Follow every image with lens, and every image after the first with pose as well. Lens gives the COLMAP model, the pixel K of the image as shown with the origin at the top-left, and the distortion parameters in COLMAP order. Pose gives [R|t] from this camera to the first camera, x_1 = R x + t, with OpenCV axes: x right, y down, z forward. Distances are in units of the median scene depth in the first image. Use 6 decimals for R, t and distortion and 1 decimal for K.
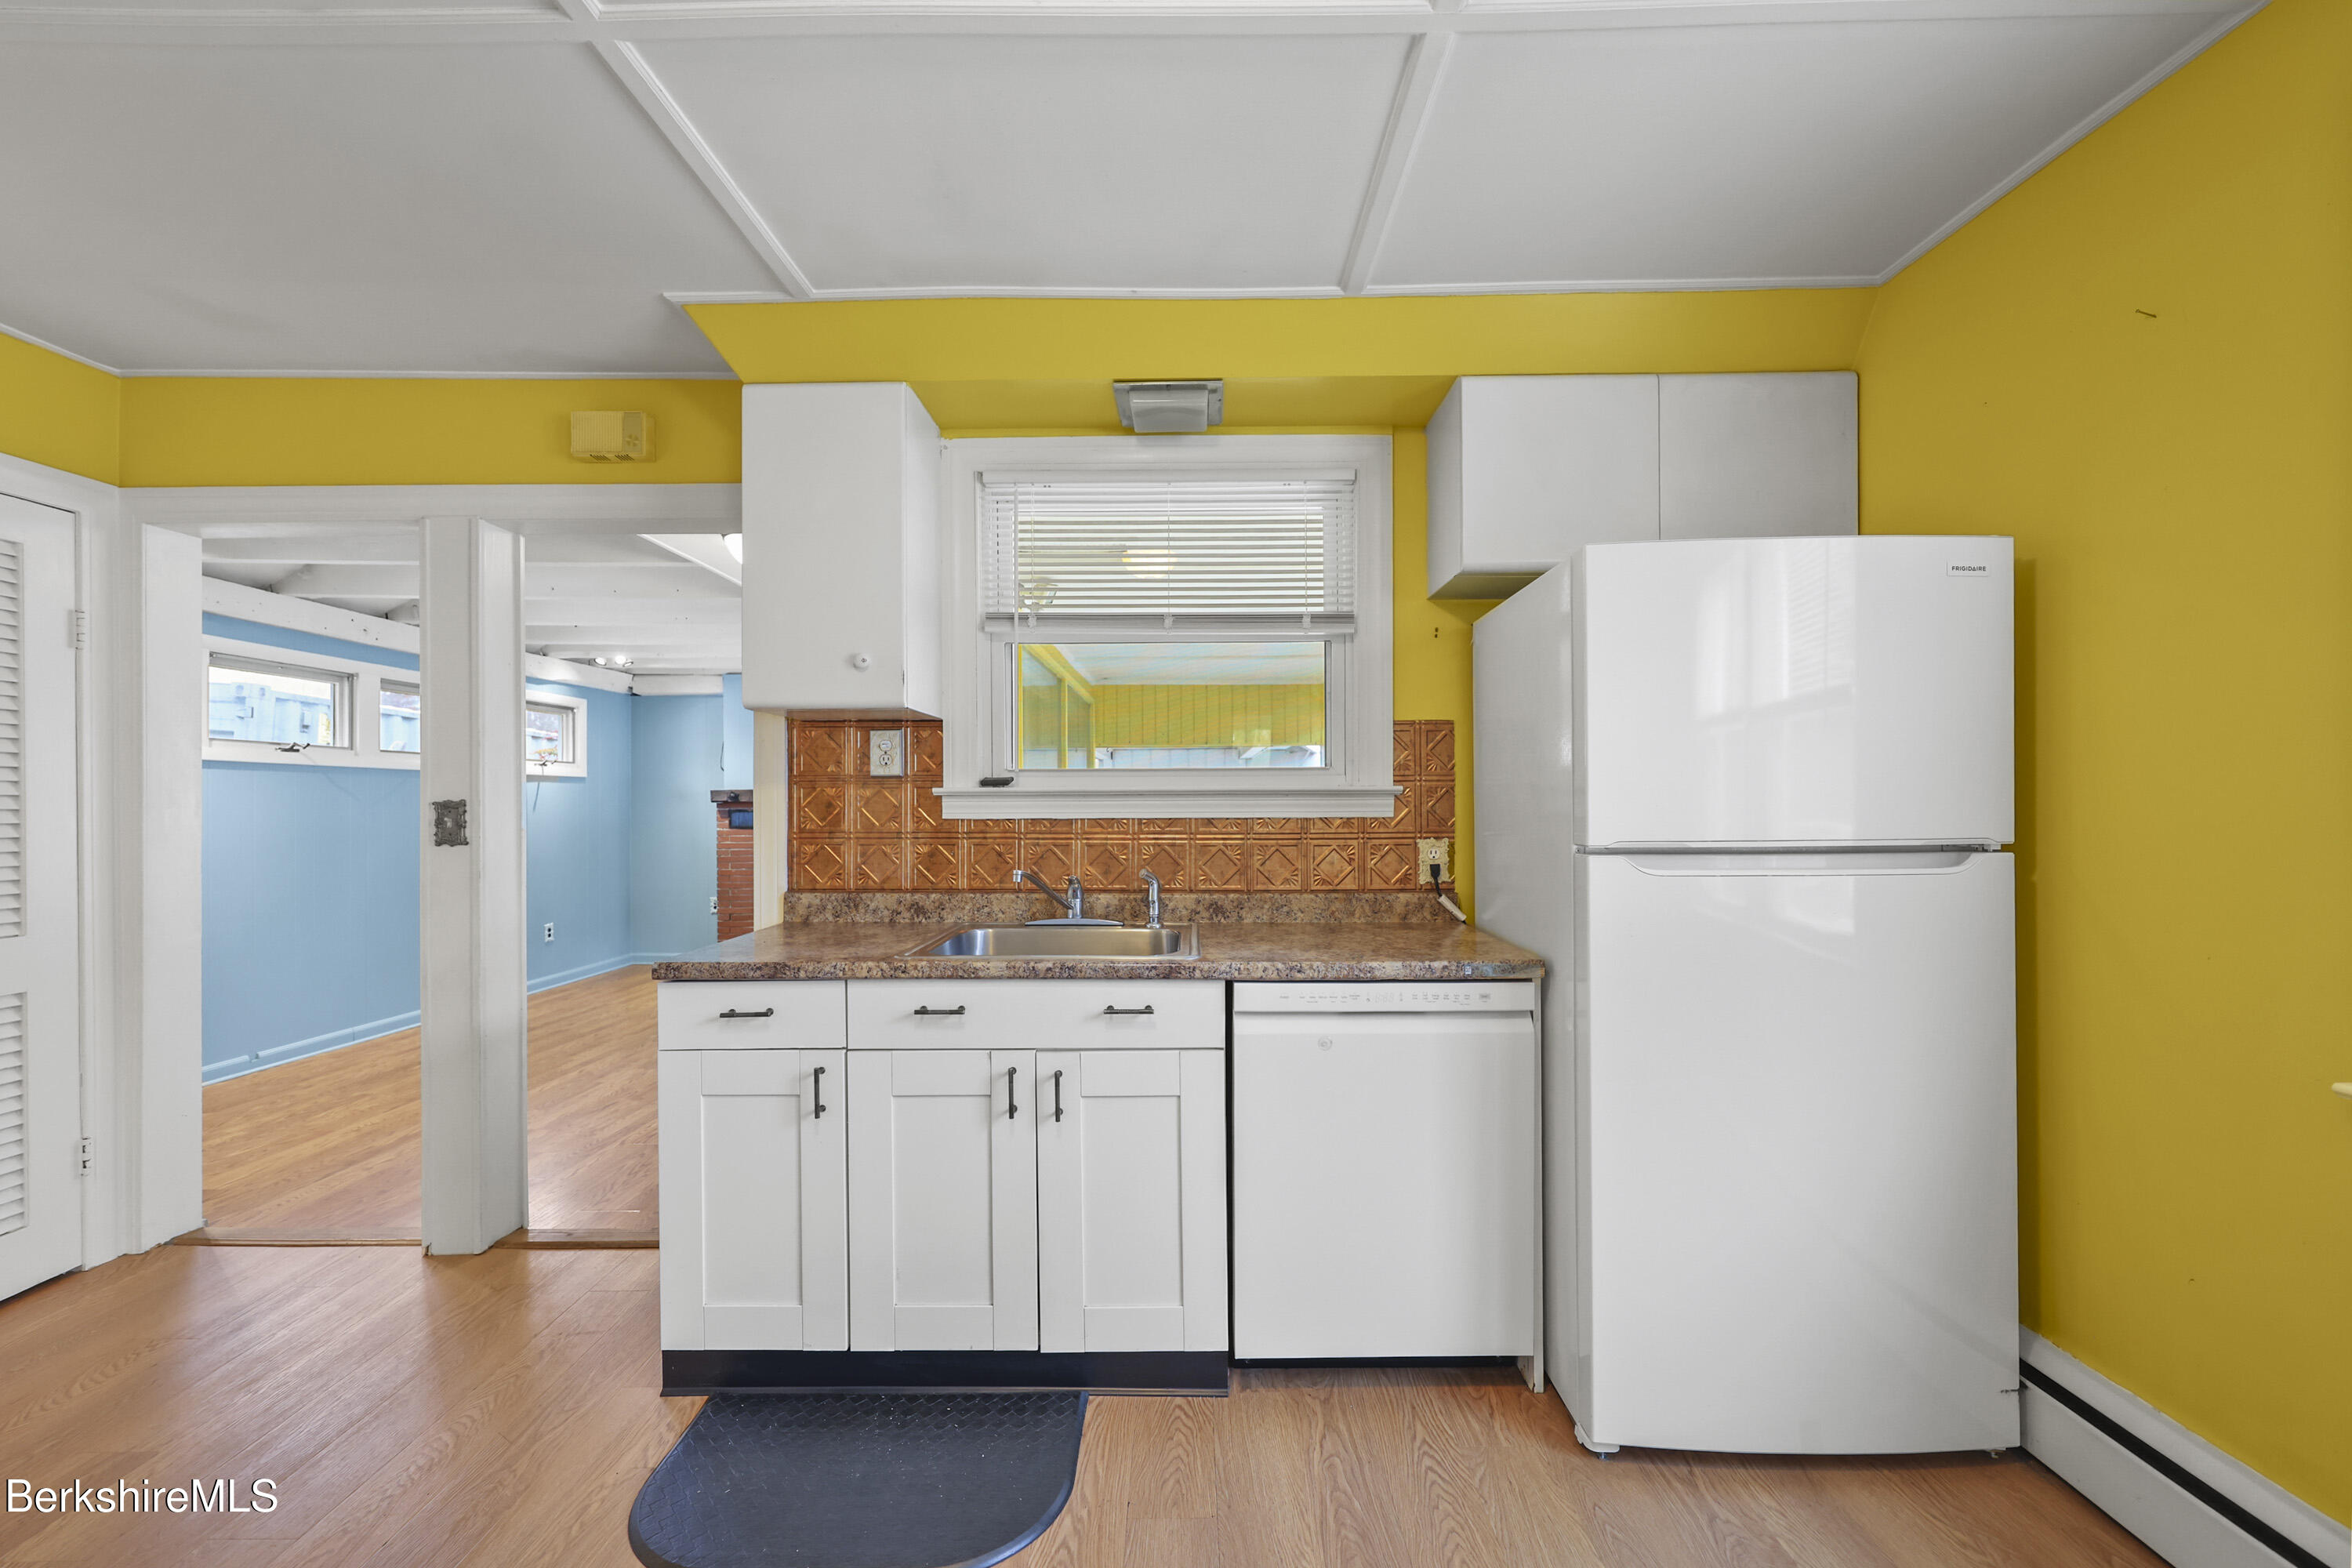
lens RADIAL K [[950.7, 0, 1182.0], [0, 950.7, 800.3], [0, 0, 1]] dist [0.000364, 0.000090]
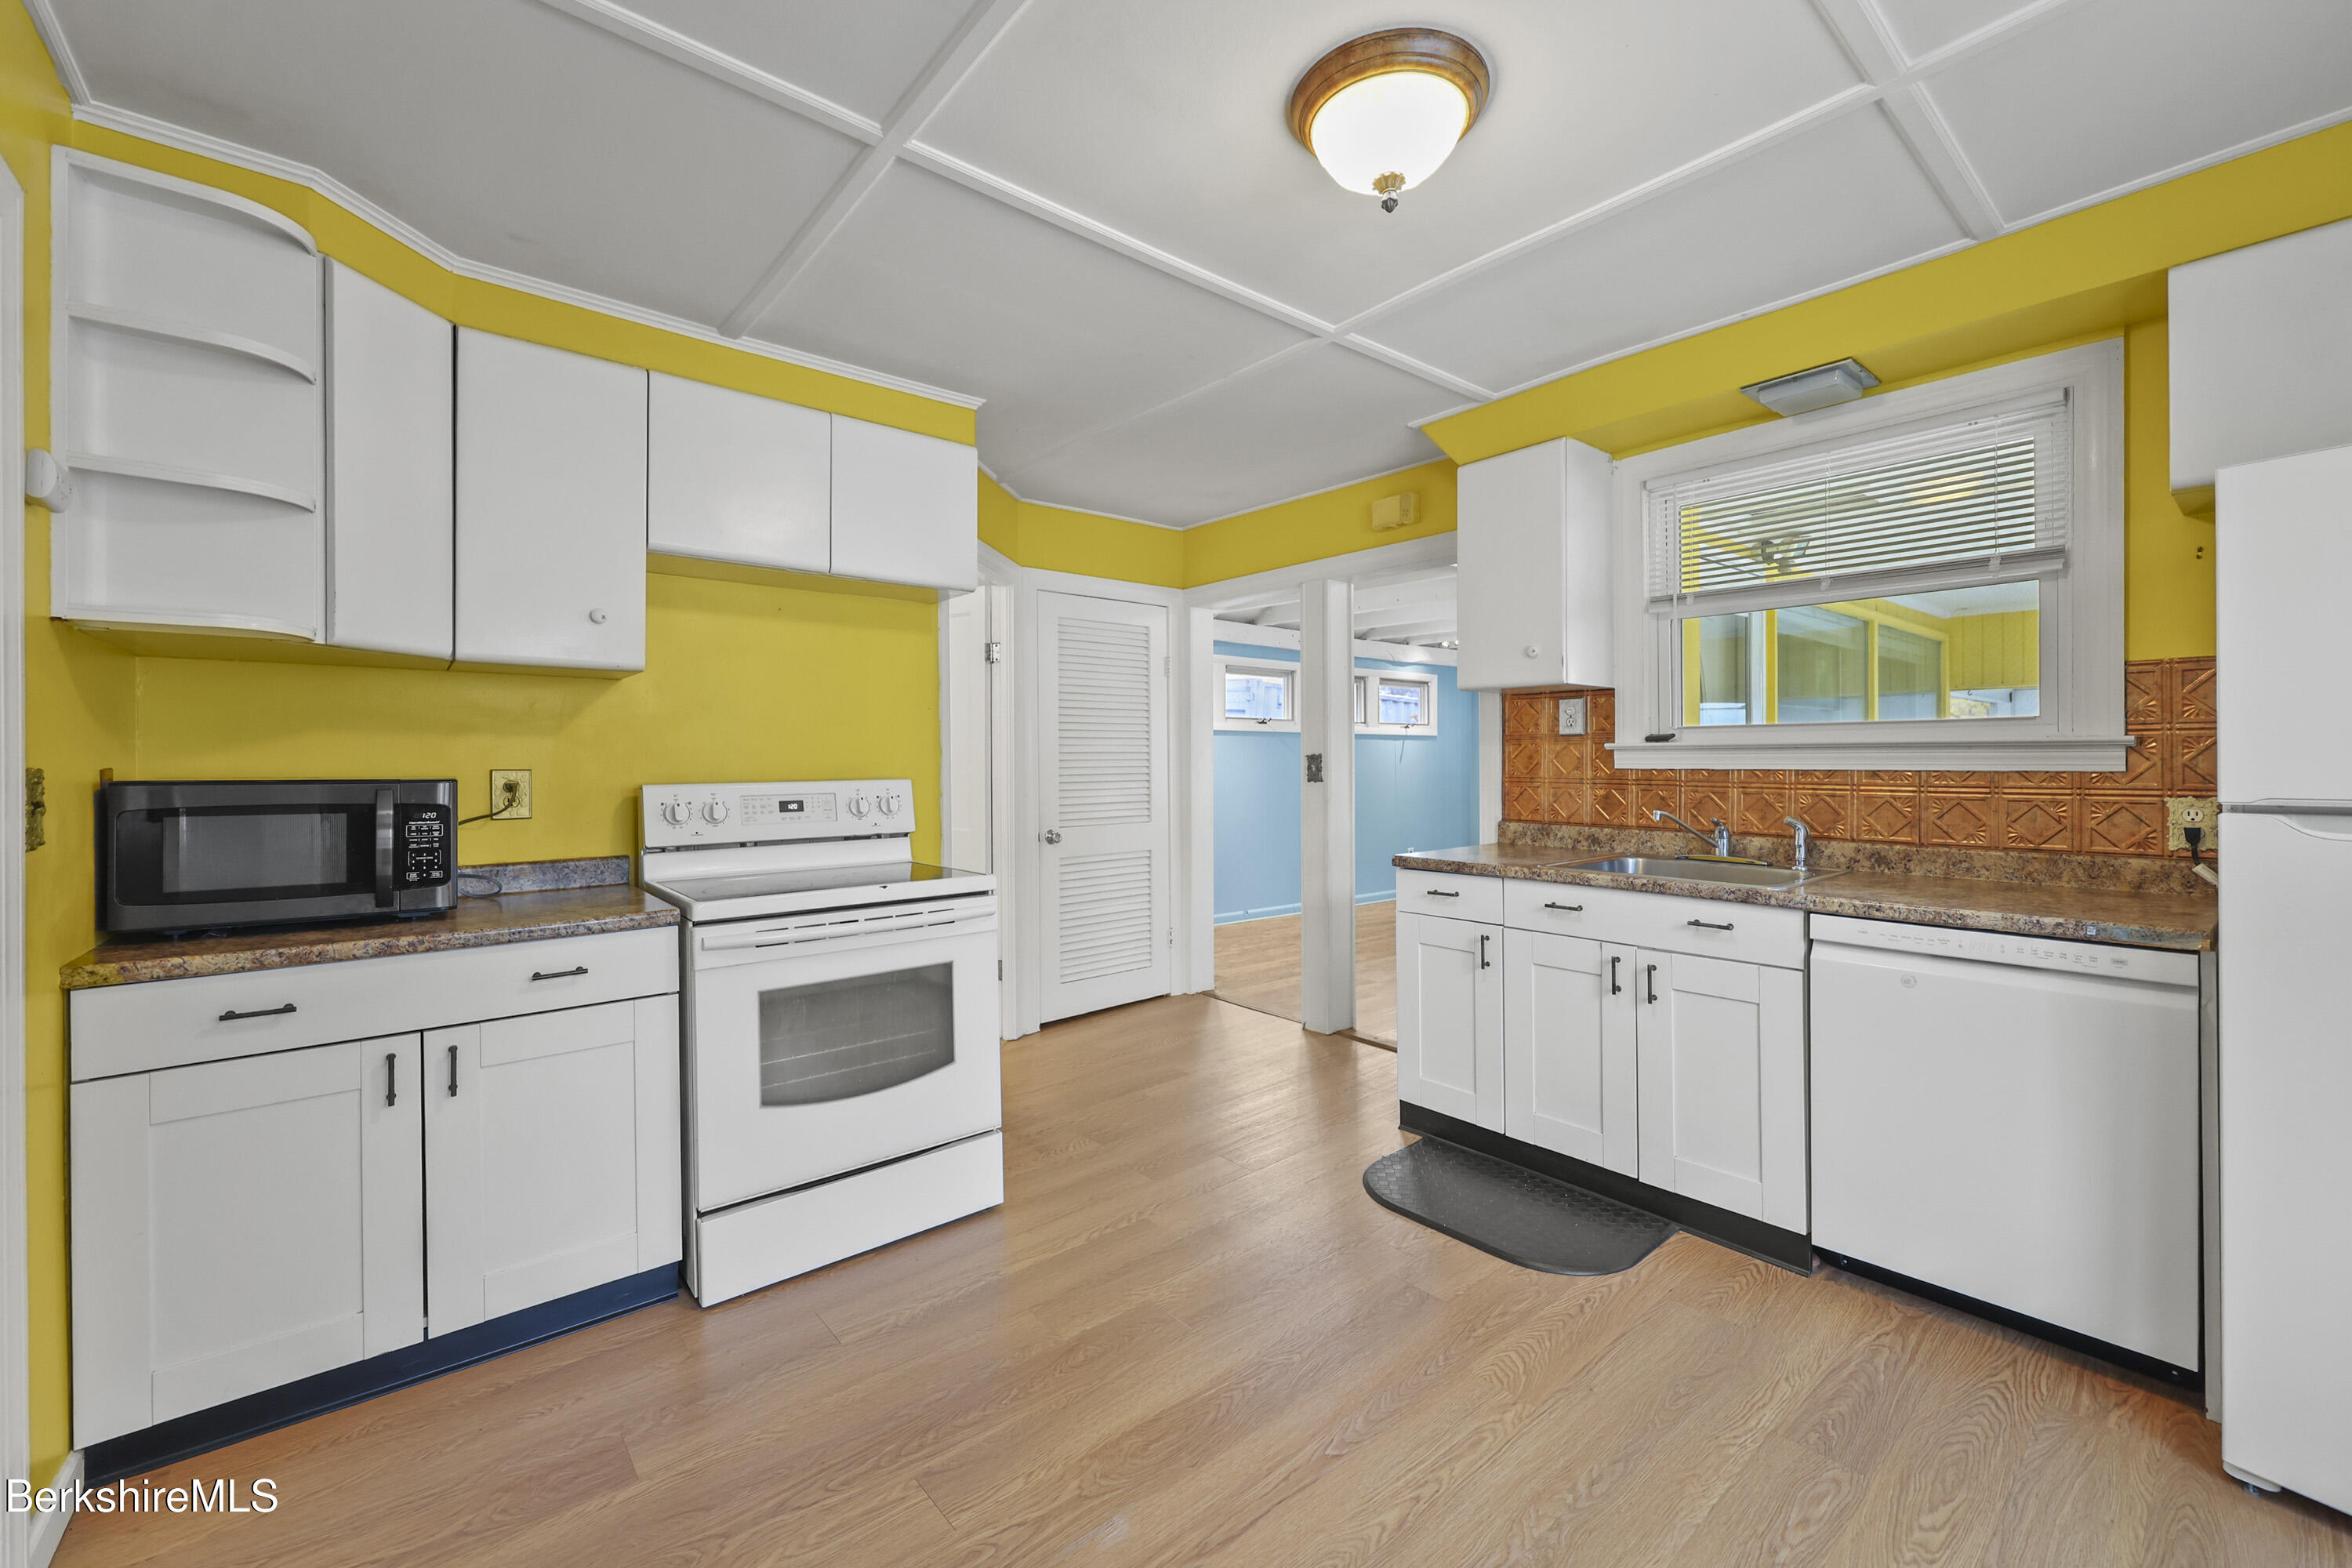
lens RADIAL K [[948.4, 0, 1183.4], [0, 948.4, 765.6], [0, 0, 1]] dist [-0.001018, -0.000075]
pose [[0.650234, 0.007473, -0.759697, 0.322523], [0.002119, 0.999930, 0.011650, 0.000327], [0.759731, -0.009185, 0.650172, -0.230410]]
